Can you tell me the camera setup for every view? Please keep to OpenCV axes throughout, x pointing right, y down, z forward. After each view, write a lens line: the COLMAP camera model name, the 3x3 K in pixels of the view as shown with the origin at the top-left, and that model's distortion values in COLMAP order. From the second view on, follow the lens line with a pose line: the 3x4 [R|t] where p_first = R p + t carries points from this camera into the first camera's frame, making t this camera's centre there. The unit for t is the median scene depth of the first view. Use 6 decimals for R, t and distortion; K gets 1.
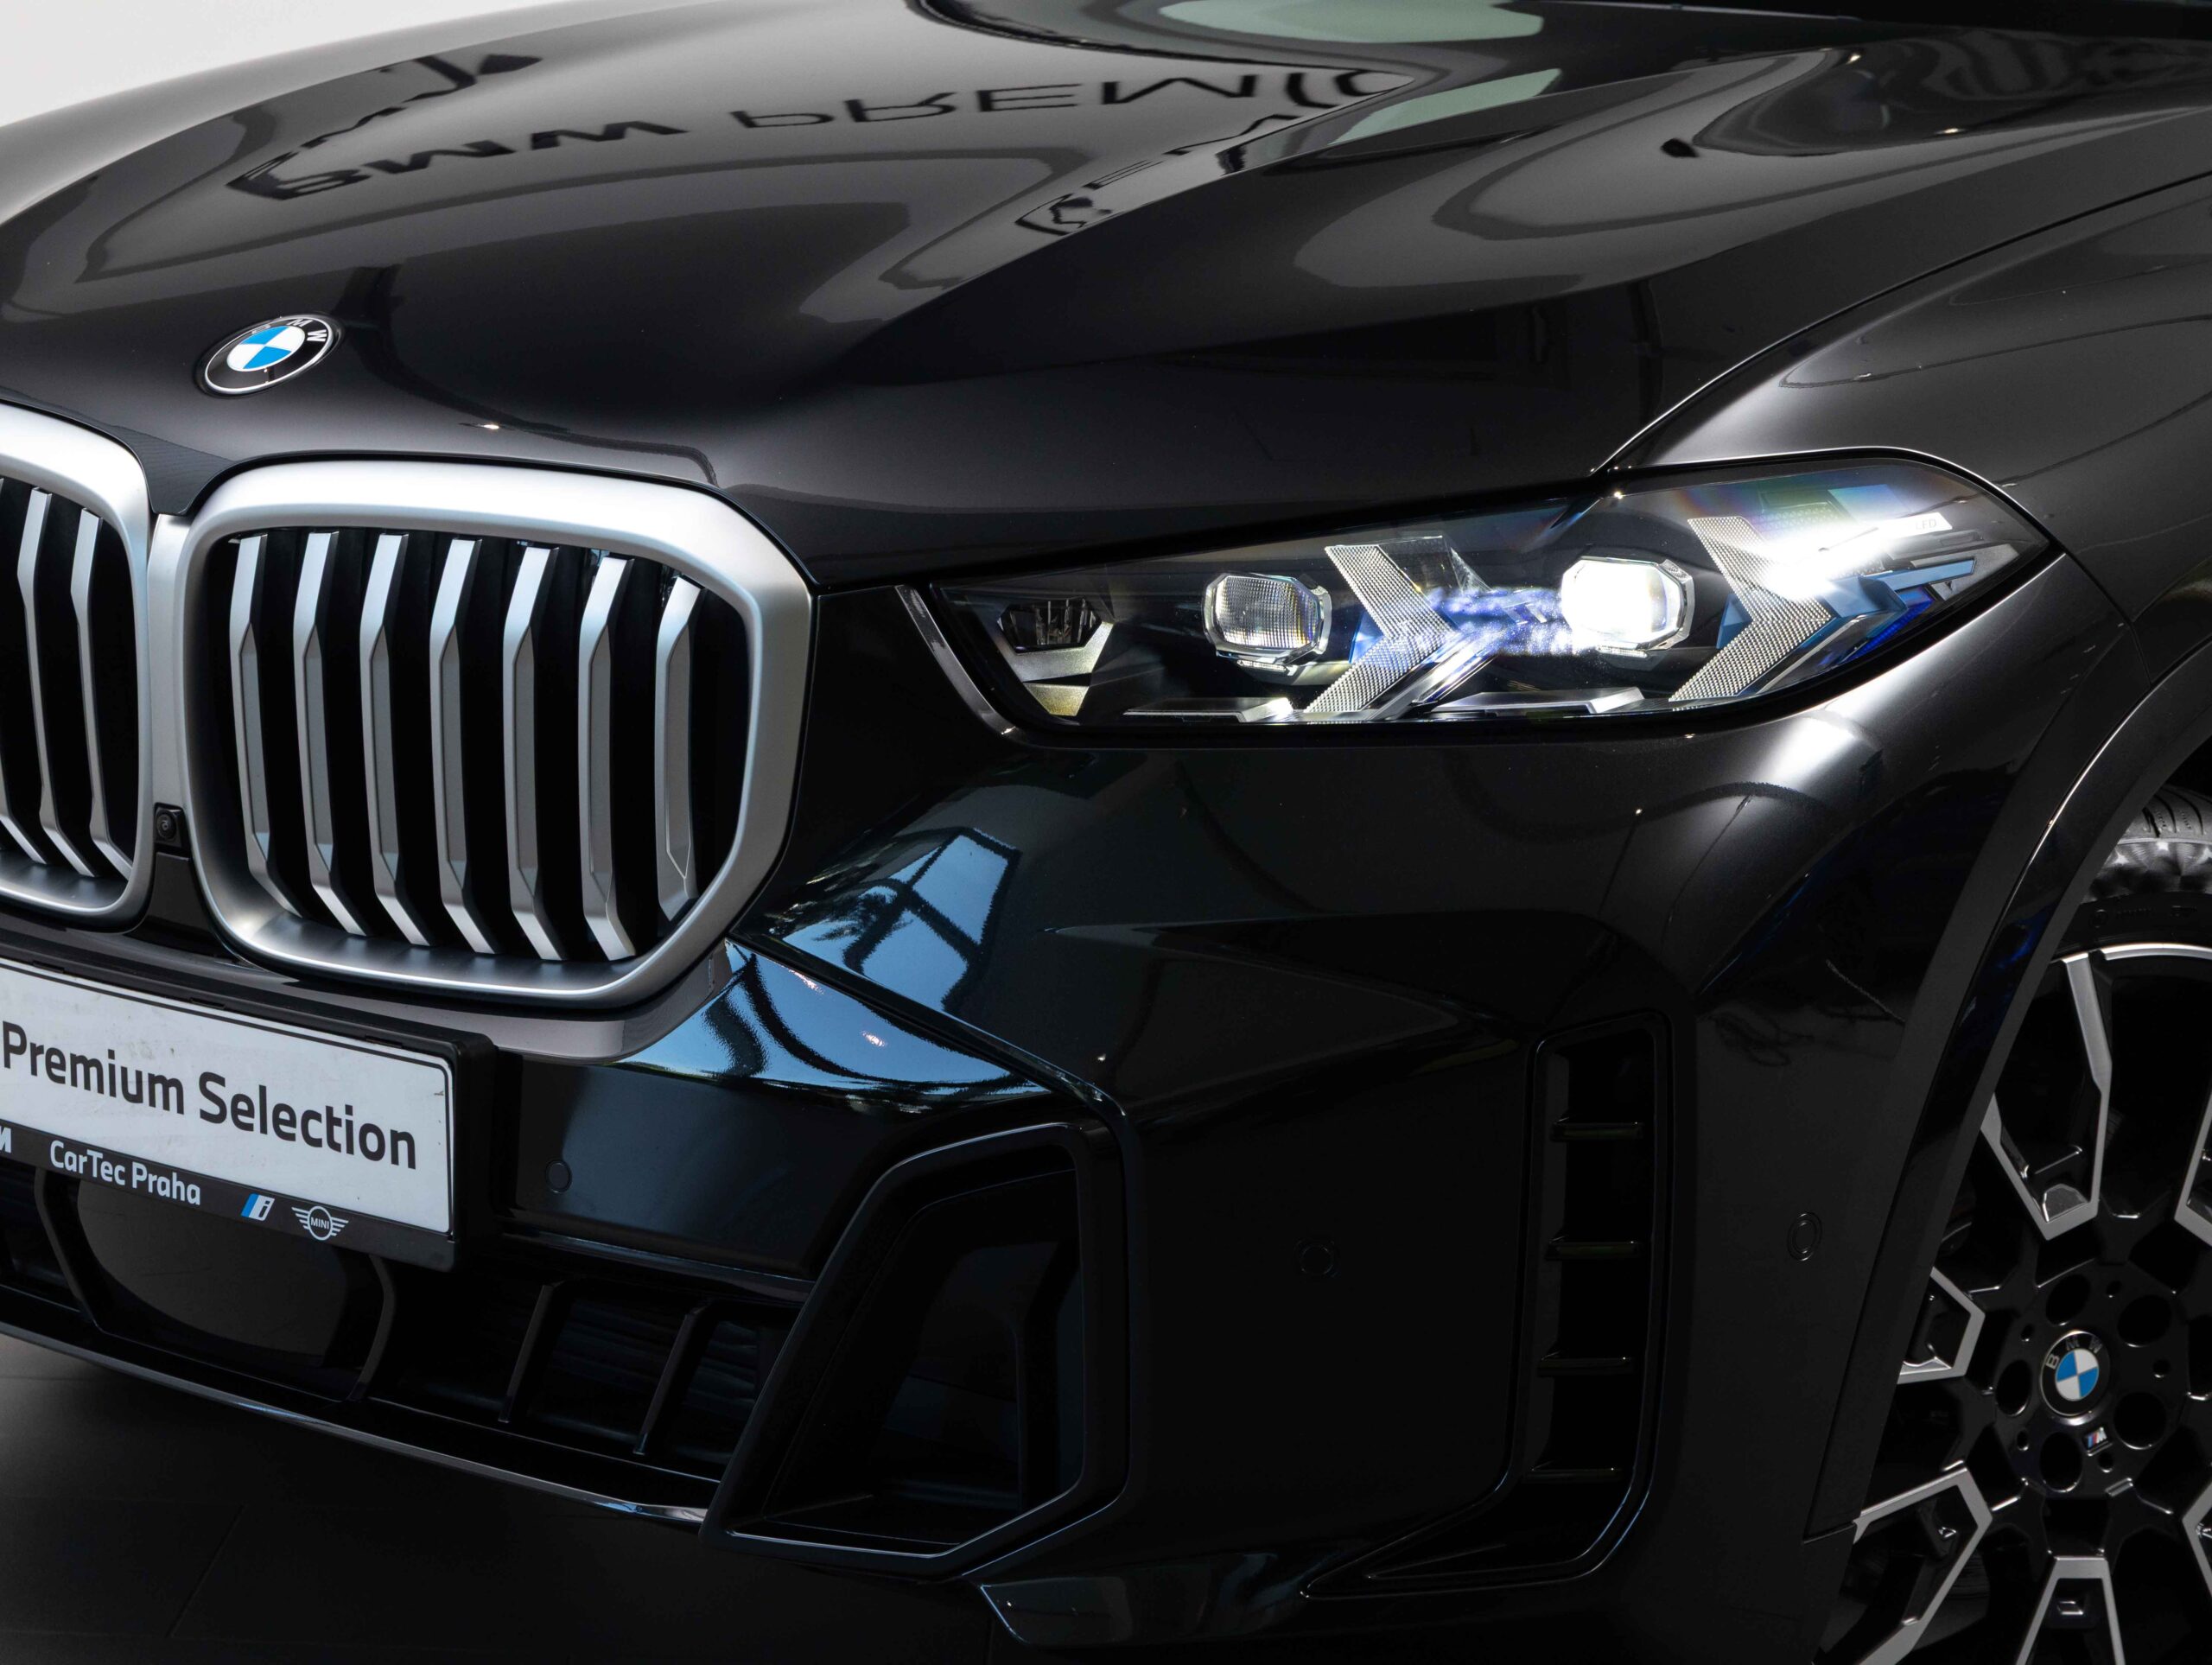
lens RADIAL K [[4335.1, 0, 1106.0], [0, 4335.1, 832.5], [0, 0, 1]] dist [0.004268, -0.213681]
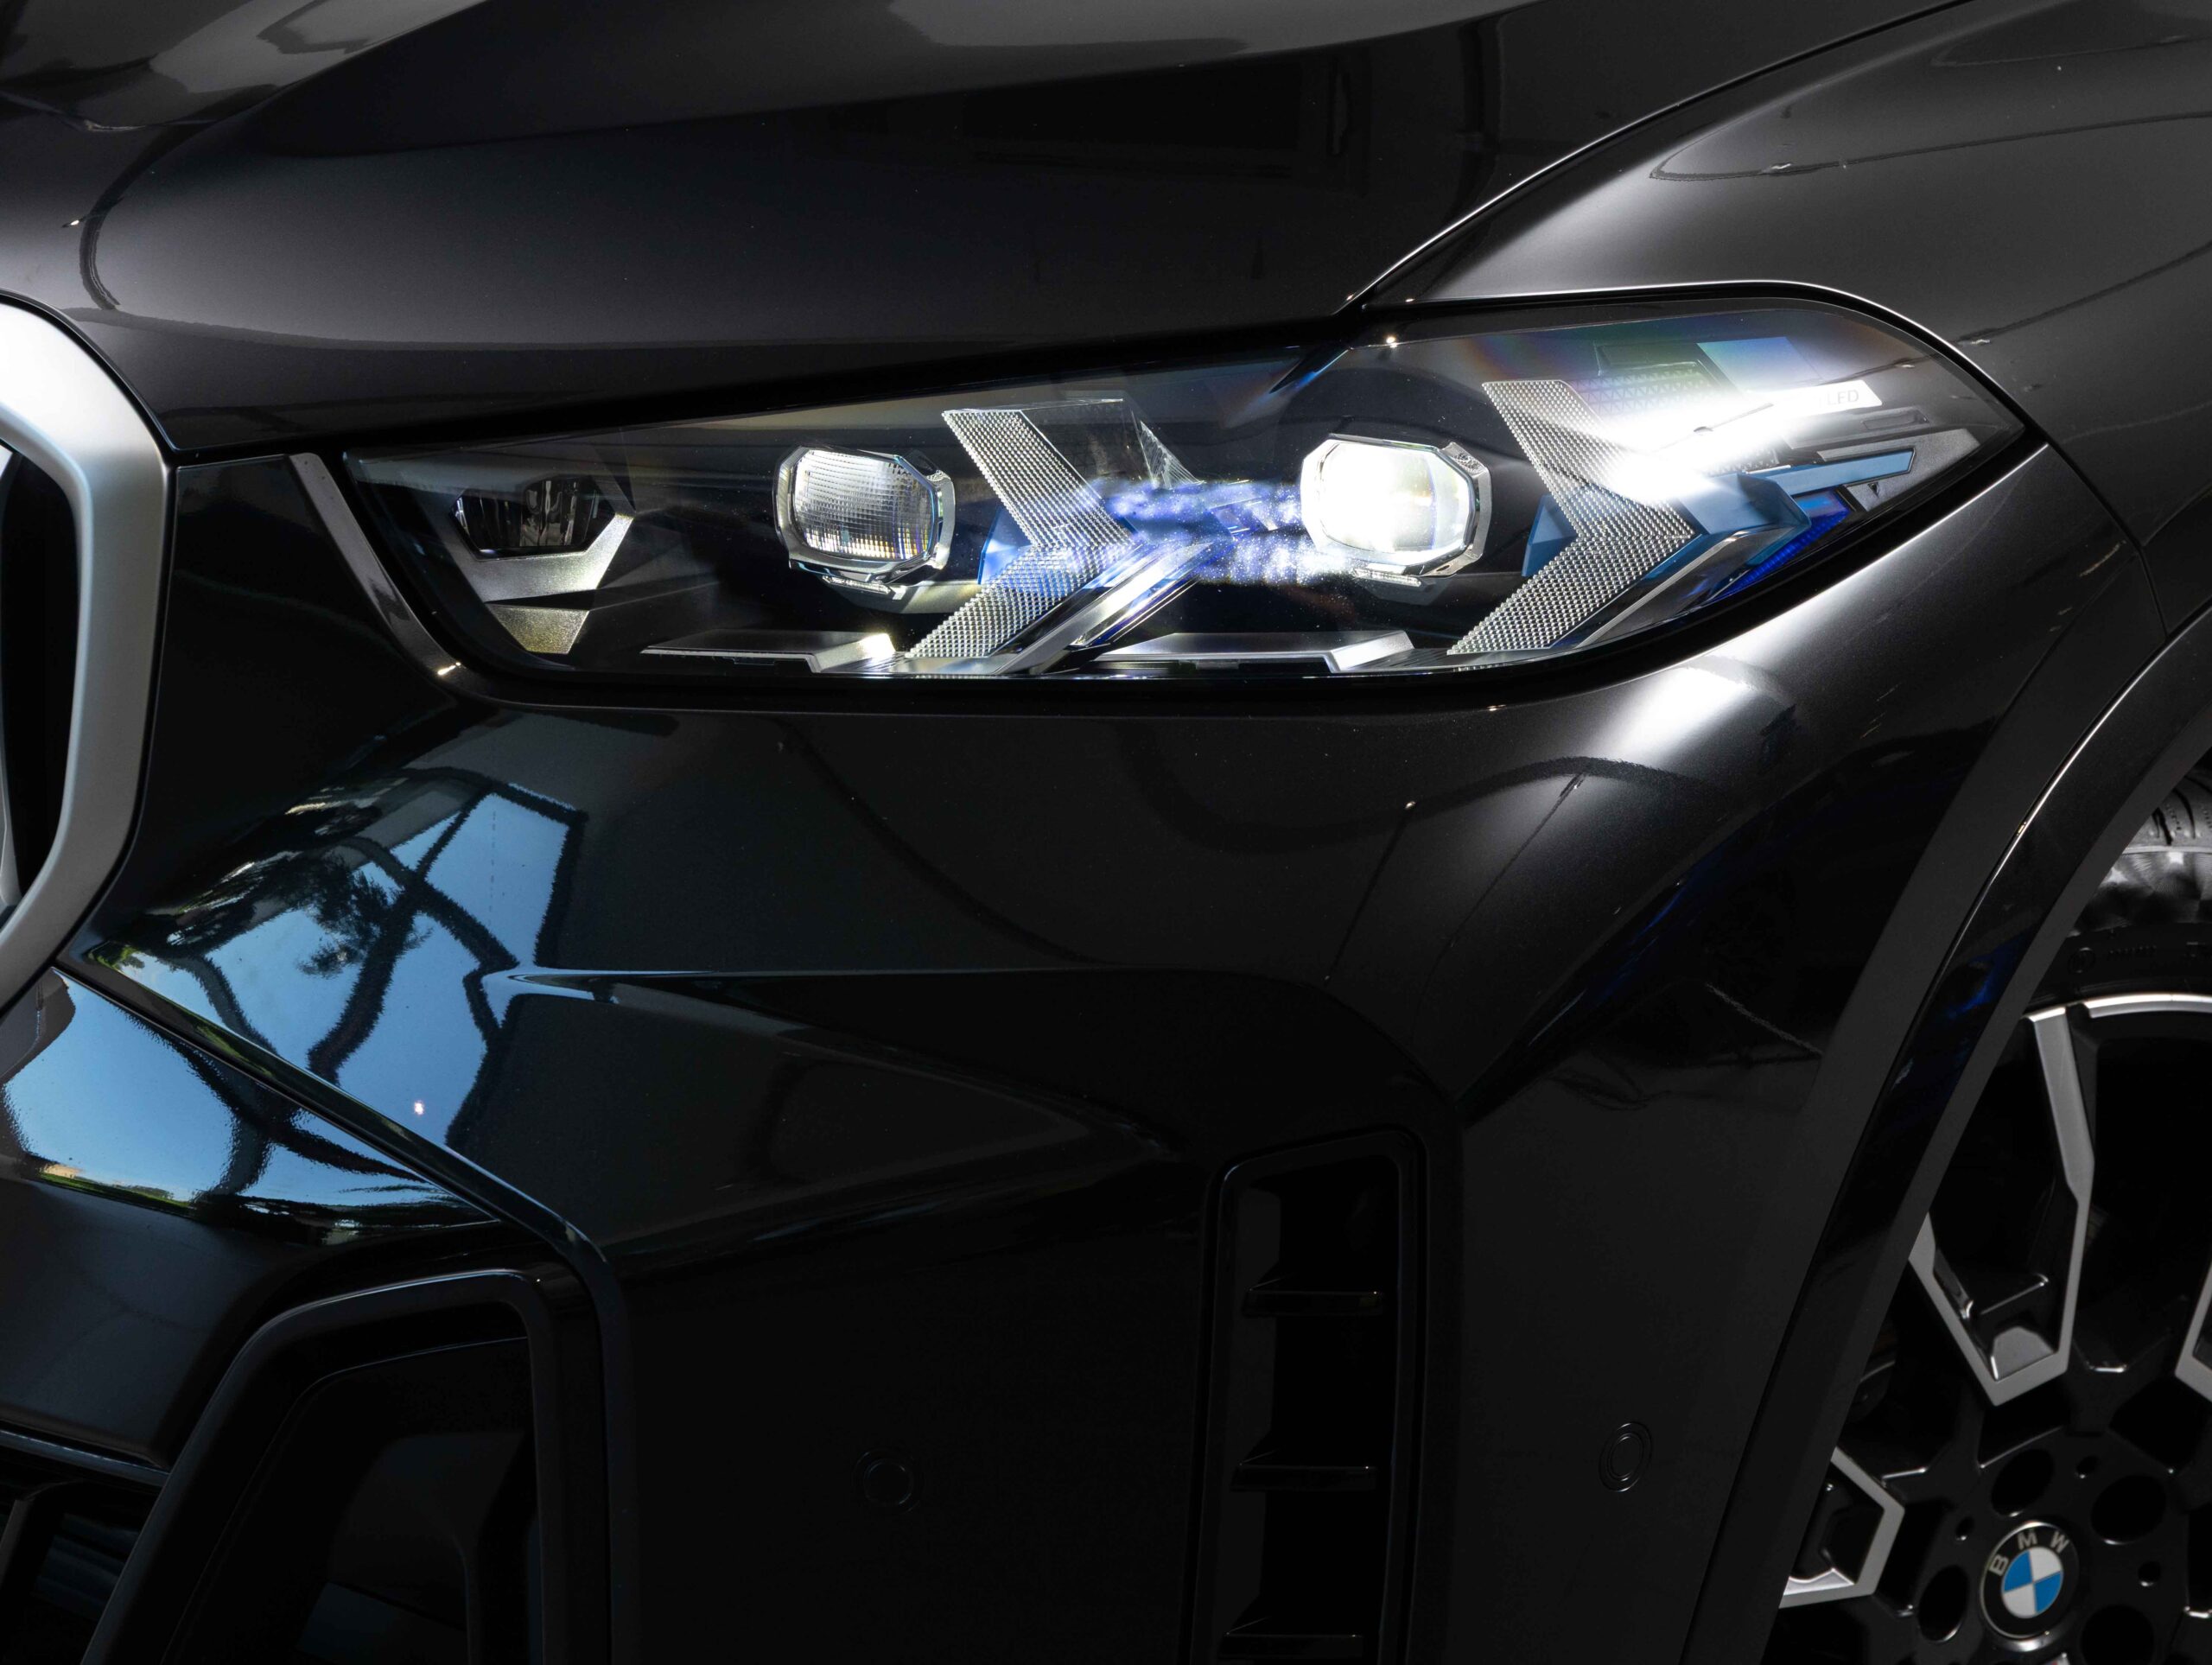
lens RADIAL K [[4335.1, 0, 1106.0], [0, 4335.1, 832.5], [0, 0, 1]] dist [0.004268, -0.213681]
pose [[0.999725, 0.023456, -0.000438, 0.076397], [-0.023422, 0.998992, 0.038294, -0.026605], [0.001336, -0.038274, 0.999266, 0.322249]]
